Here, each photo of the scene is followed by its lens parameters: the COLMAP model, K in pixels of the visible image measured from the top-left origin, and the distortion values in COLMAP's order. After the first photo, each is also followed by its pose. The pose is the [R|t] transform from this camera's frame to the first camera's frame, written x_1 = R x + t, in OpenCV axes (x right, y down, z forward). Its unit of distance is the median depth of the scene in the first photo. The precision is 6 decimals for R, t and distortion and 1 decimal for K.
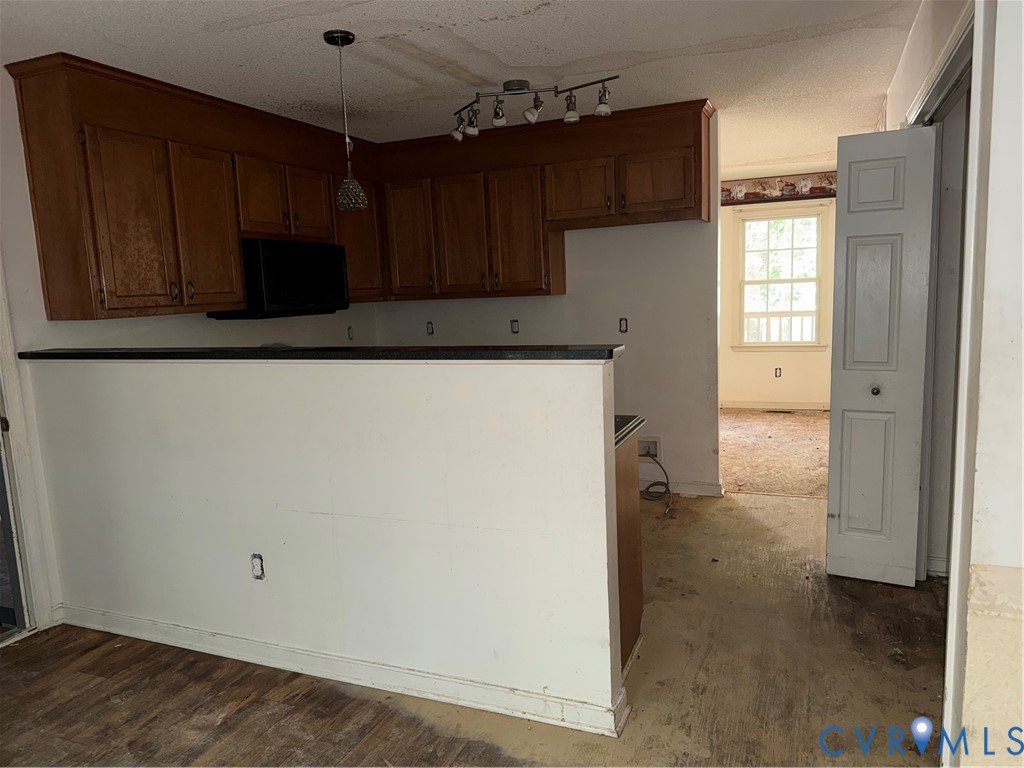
lens RADIAL K [[718.1, 0, 511.3], [0, 718.1, 385.9], [0, 0, 1]] dist [0.008729, 0.001148]
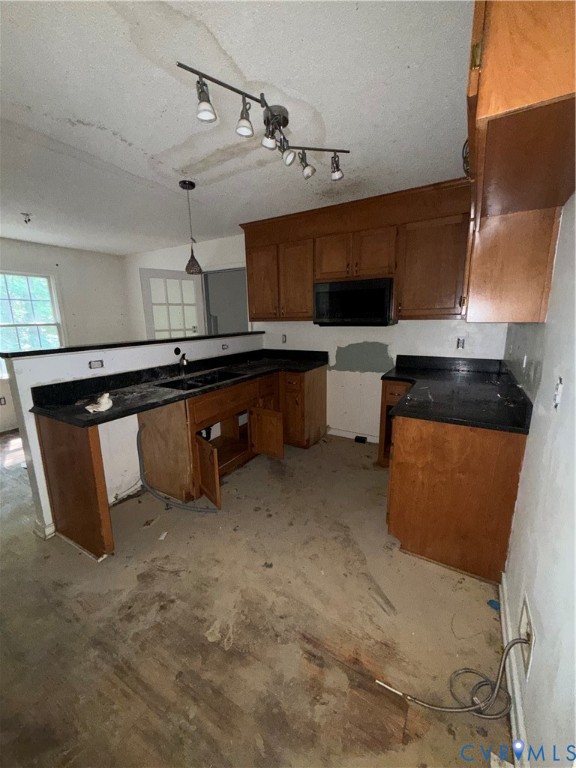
lens RADIAL K [[308.2, 0, 285.3], [0, 308.2, 385.4], [0, 0, 1]] dist [-0.004388, -0.000336]
pose [[-0.150693, 0.235464, -0.960129, 0.490432], [-0.116373, 0.960242, 0.253756, -0.144451], [0.981707, 0.149973, -0.117300, 1.072839]]
